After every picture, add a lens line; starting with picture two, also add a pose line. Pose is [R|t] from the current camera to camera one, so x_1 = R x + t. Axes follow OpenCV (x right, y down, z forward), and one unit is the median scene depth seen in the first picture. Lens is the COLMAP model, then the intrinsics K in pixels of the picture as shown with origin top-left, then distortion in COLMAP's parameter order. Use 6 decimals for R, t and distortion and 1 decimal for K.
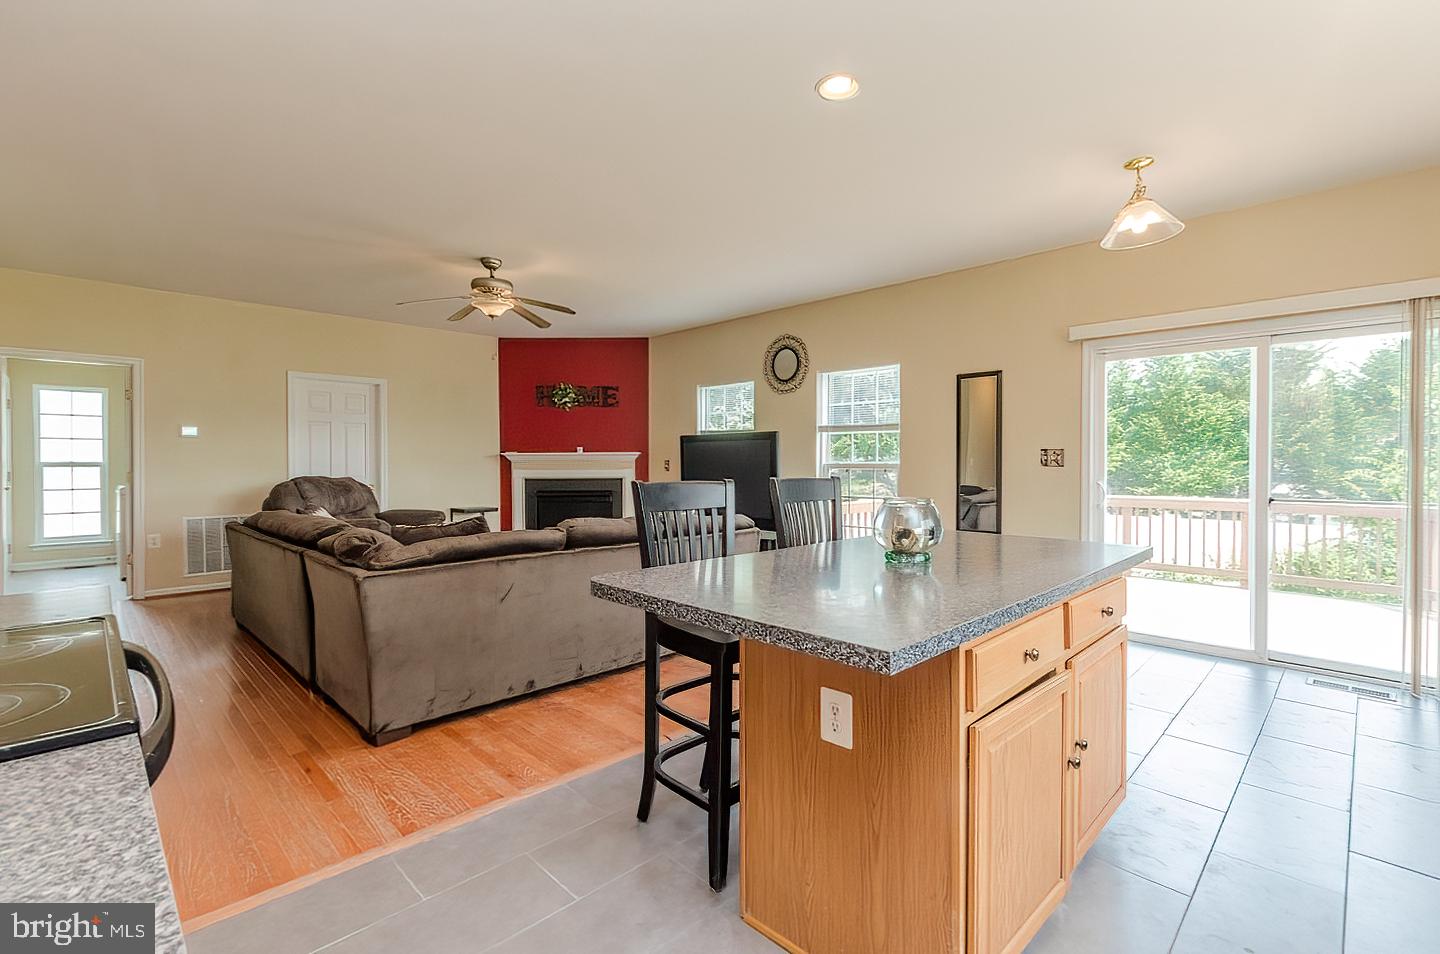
lens RADIAL K [[641.0, 0, 738.0], [0, 641.0, 485.9], [0, 0, 1]] dist [0.003174, 0.001108]
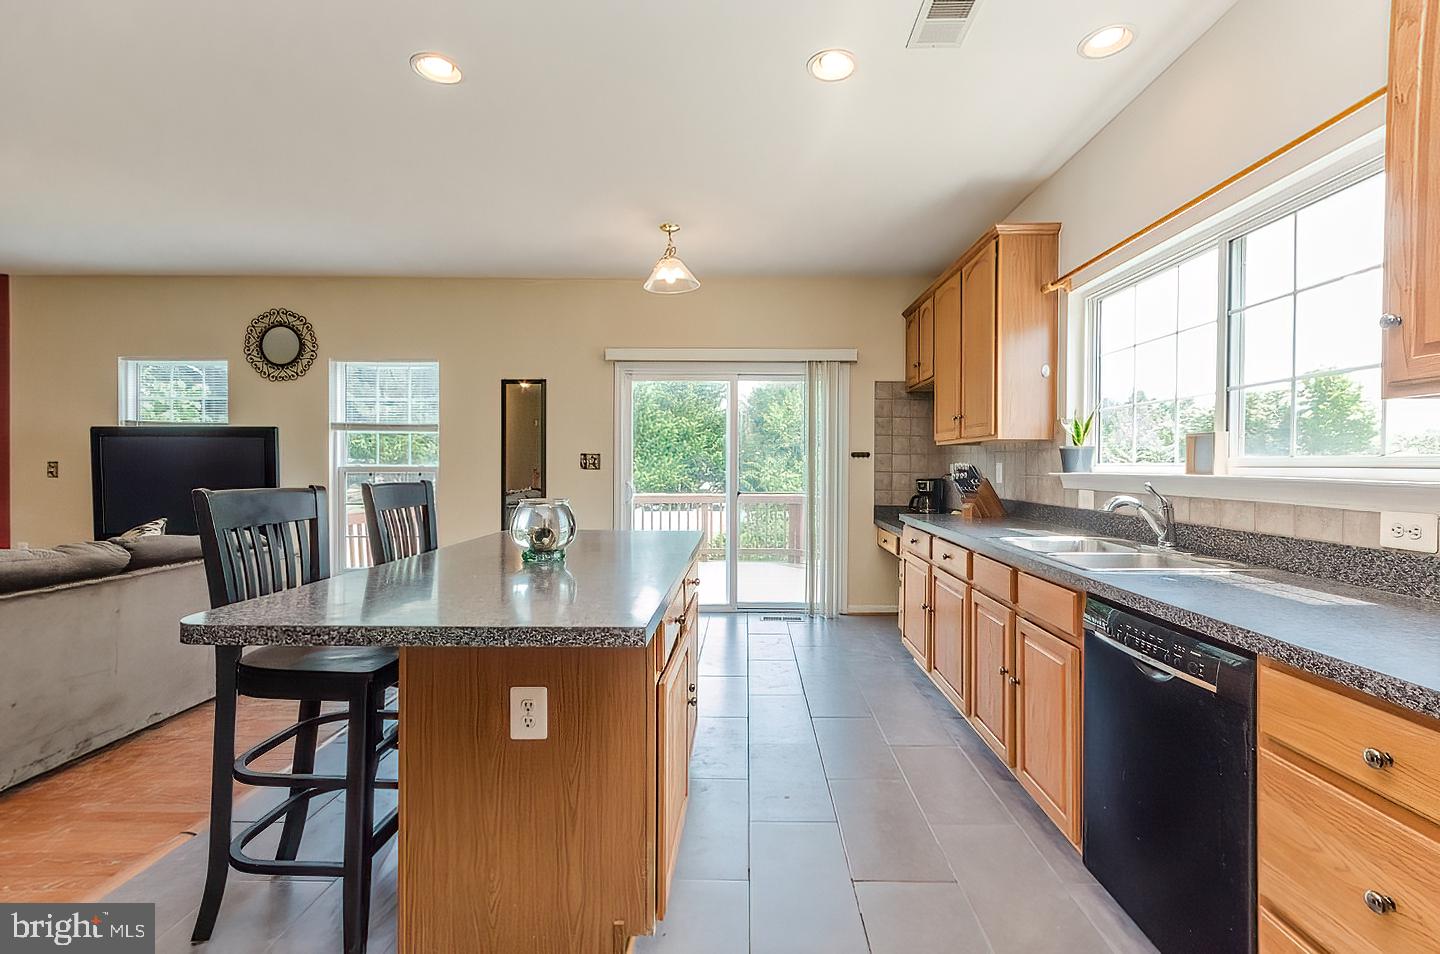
lens RADIAL K [[641.0, 0, 738.0], [0, 641.0, 485.9], [0, 0, 1]] dist [0.003174, 0.001108]
pose [[0.720208, -0.020791, 0.693446, -0.113147], [0.023590, 0.999707, 0.005474, -0.000777], [-0.693357, 0.012416, 0.720488, 0.006542]]
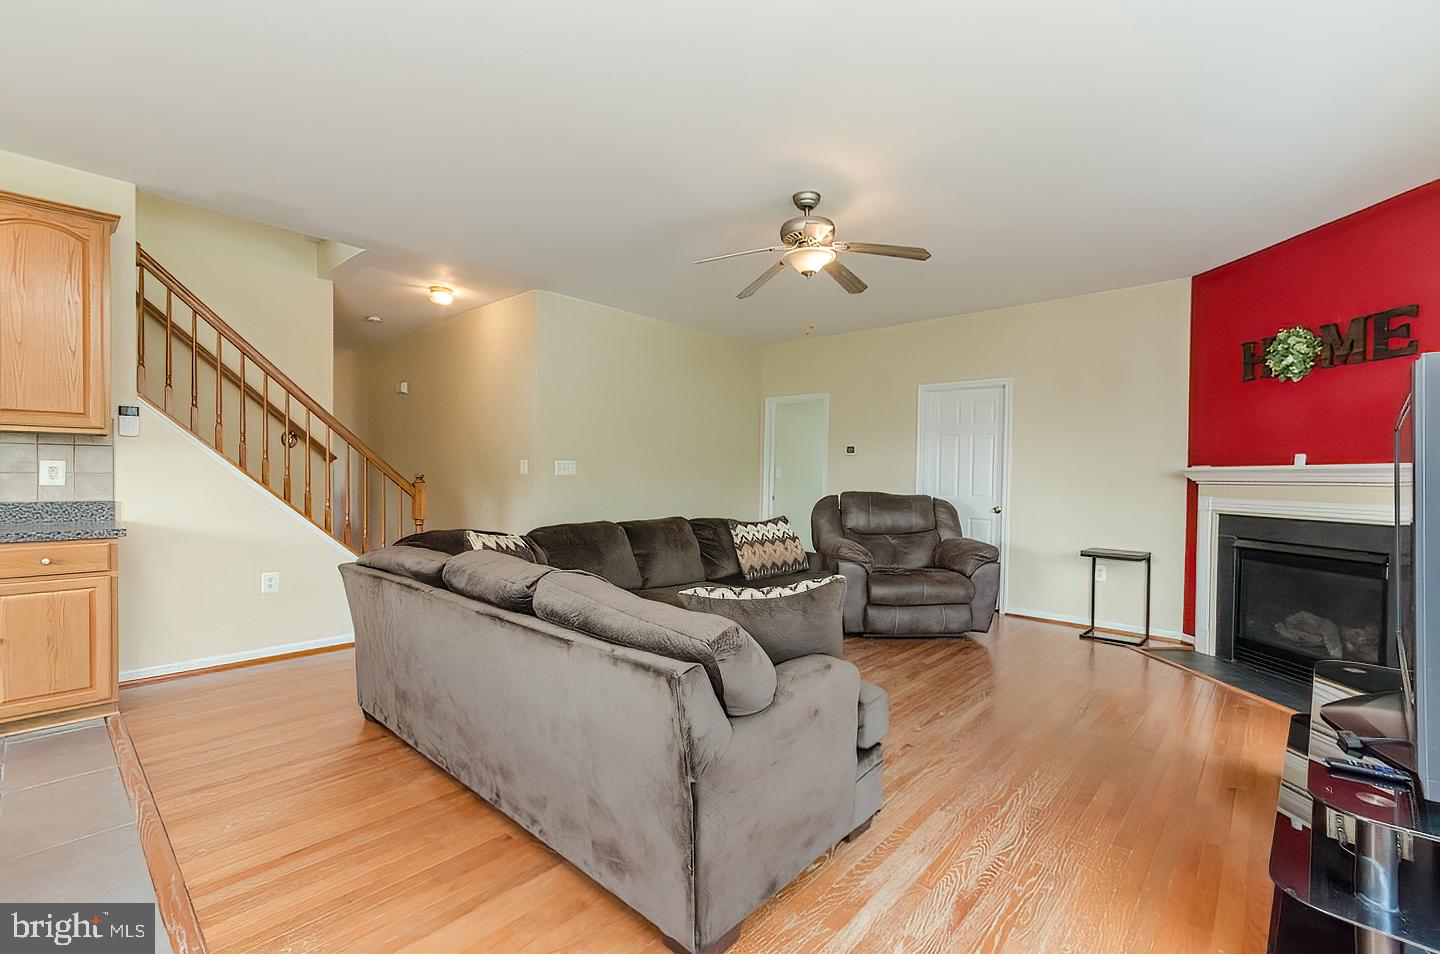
lens RADIAL K [[626.8, 0, 726.3], [0, 626.8, 493.5], [0, 0, 1]] dist [0.001549, 0.000277]
pose [[0.057407, 0.027360, -0.997976, 0.351486], [-0.055483, 0.998167, 0.024174, -0.032832], [0.996808, 0.053983, 0.058820, 0.967570]]
